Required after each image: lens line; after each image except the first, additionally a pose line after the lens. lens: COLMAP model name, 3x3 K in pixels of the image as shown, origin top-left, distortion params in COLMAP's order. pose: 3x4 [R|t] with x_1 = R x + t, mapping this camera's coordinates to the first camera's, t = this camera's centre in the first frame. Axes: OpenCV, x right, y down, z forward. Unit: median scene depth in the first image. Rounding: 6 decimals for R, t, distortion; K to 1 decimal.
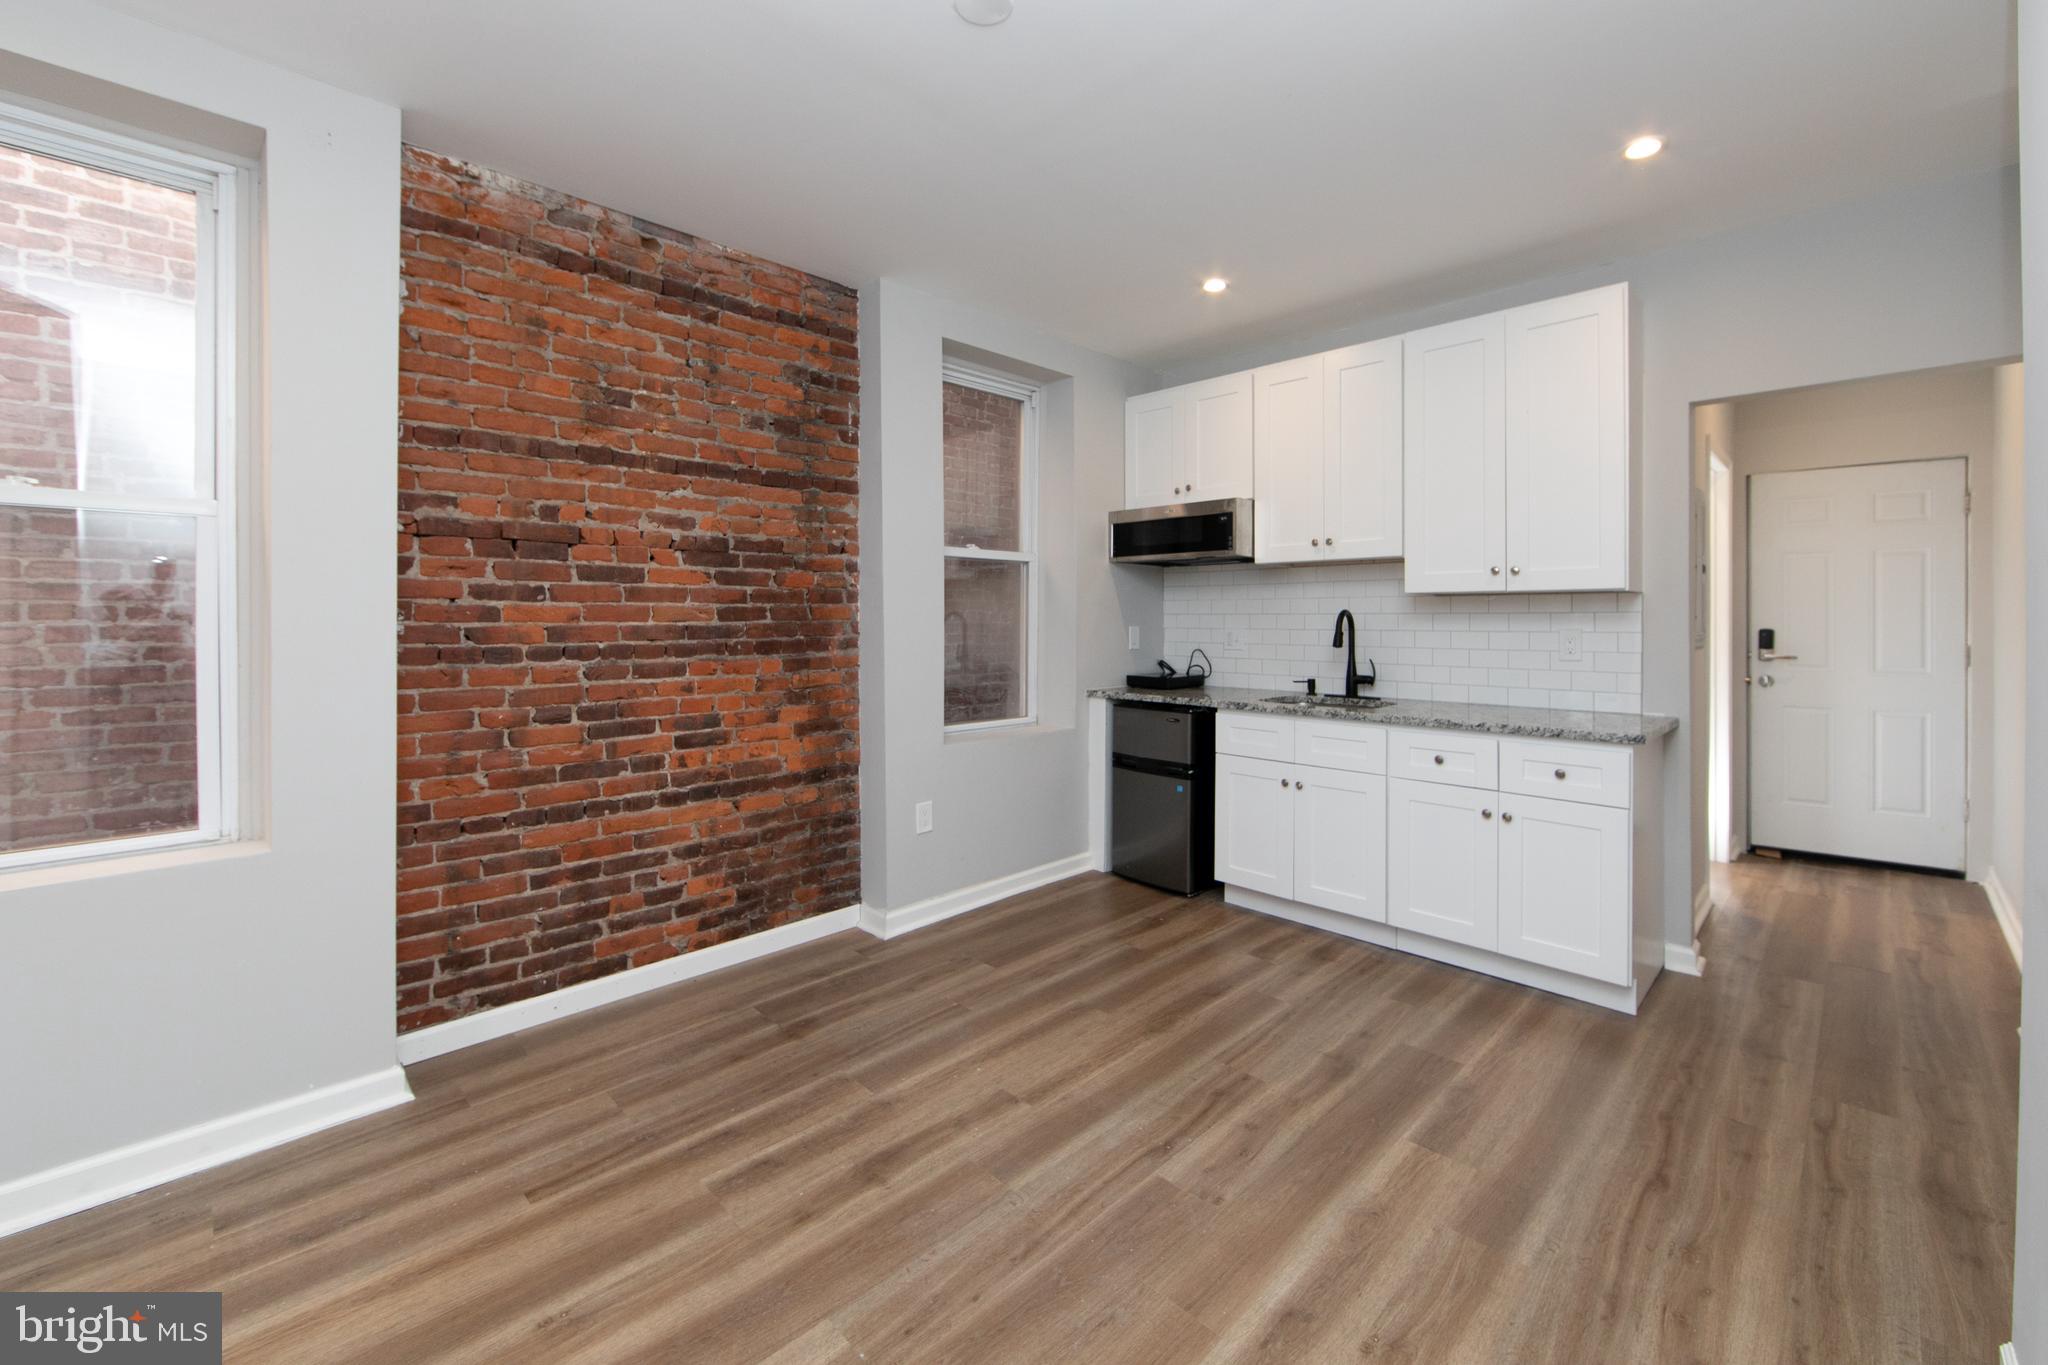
lens RADIAL K [[848.7, 0, 1030.3], [0, 848.7, 614.7], [0, 0, 1]] dist [-0.002658, -0.000294]
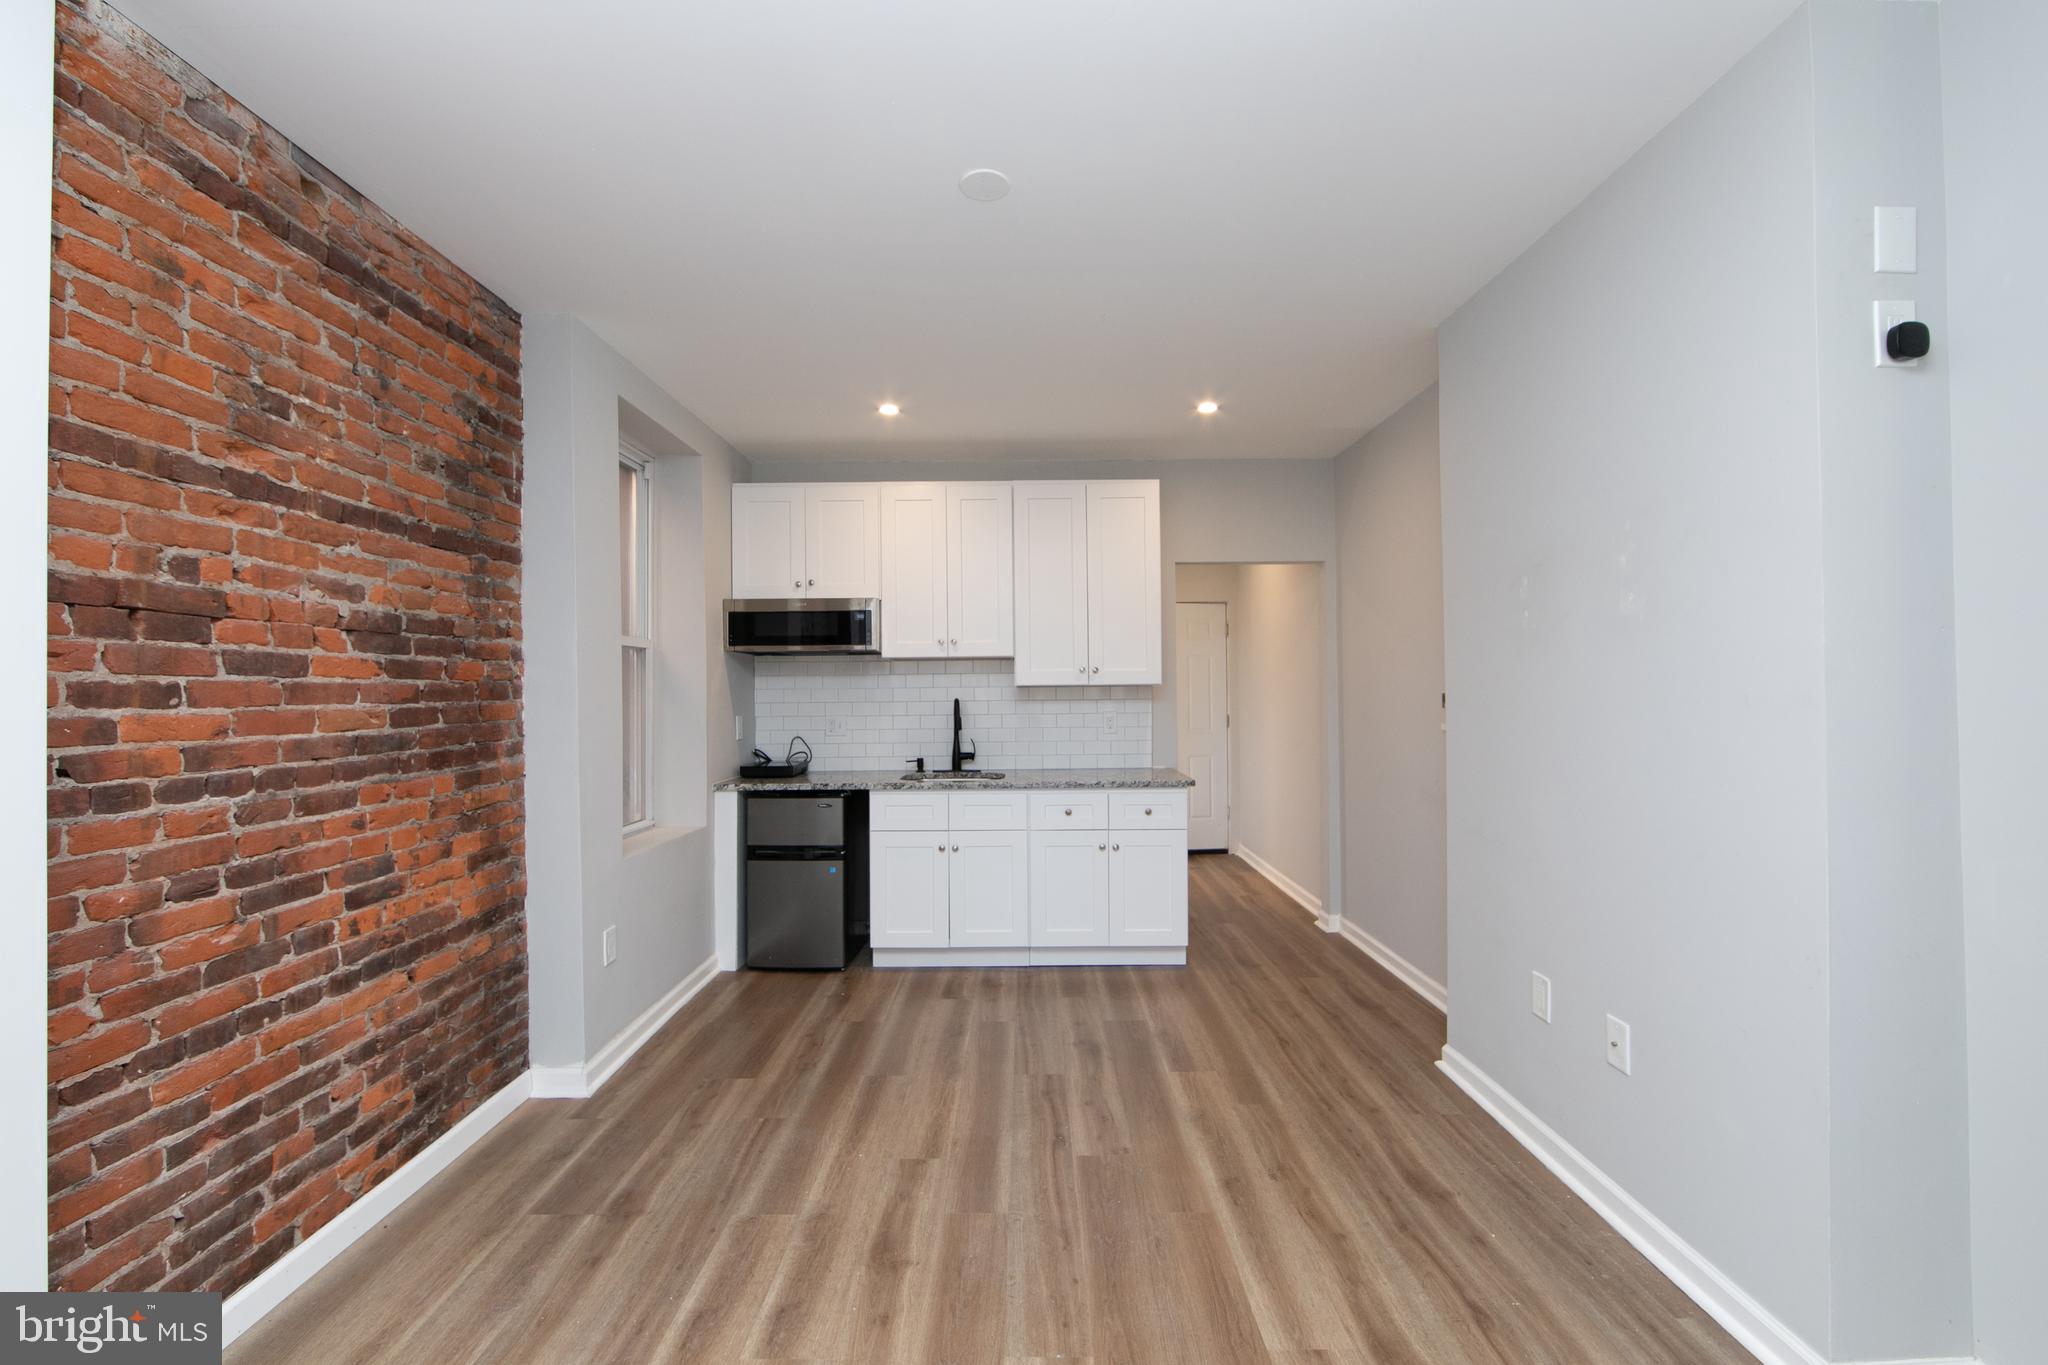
lens RADIAL K [[864.0, 0, 1024.0], [0, 864.0, 682.5], [0, 0, 1]] dist [-0.002427, -0.000425]
pose [[0.707163, -0.000382, 0.707050, -0.545797], [0.008812, 0.999927, -0.008272, -0.022151], [-0.706995, 0.012080, 0.707115, 0.093000]]
